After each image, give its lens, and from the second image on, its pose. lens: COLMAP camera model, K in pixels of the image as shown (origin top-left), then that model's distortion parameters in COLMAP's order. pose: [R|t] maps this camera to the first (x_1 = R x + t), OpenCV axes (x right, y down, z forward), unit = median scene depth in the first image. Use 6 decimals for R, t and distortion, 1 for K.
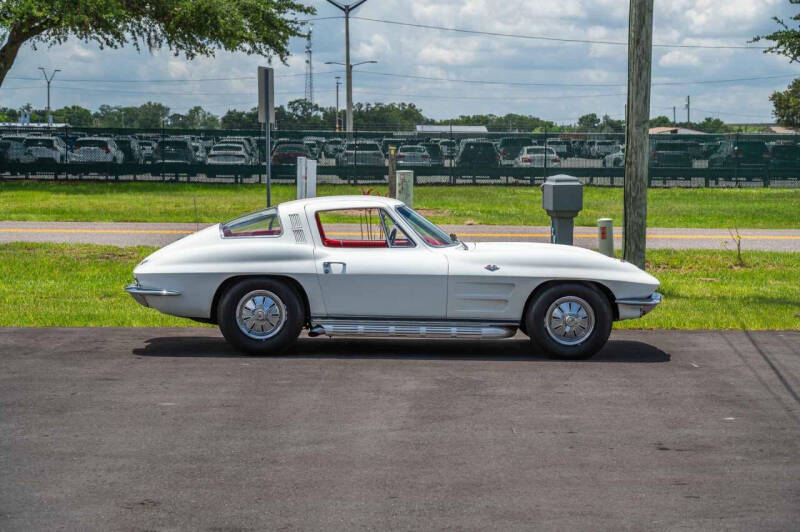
lens RADIAL K [[1630.2, 0, 400.0], [0, 1630.2, 266.0], [0, 0, 1]] dist [0.030391, -0.066187]
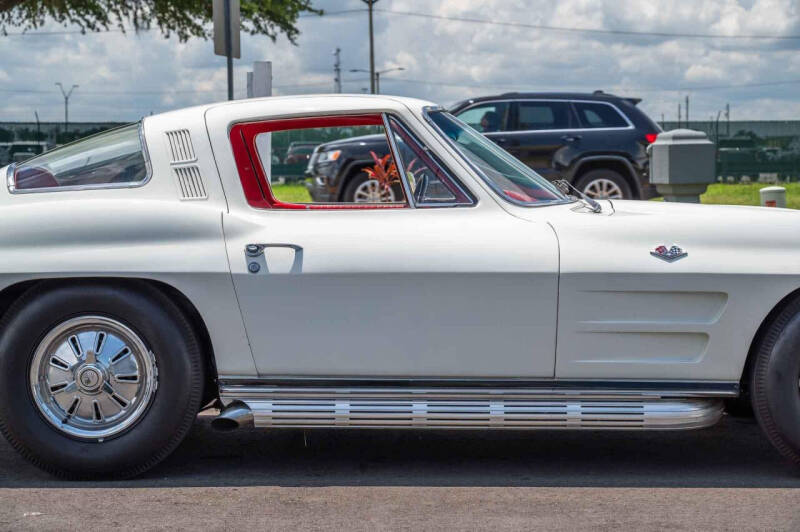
lens RADIAL K [[1632.6, 0, 400.0], [0, 1632.6, 266.0], [0, 0, 1]] dist [-0.001221, 0.366781]
pose [[0.999744, -0.012122, -0.019127, -0.001024], [0.011903, 0.999863, -0.011487, 0.004917], [0.019264, 0.011257, 0.999751, 0.368407]]
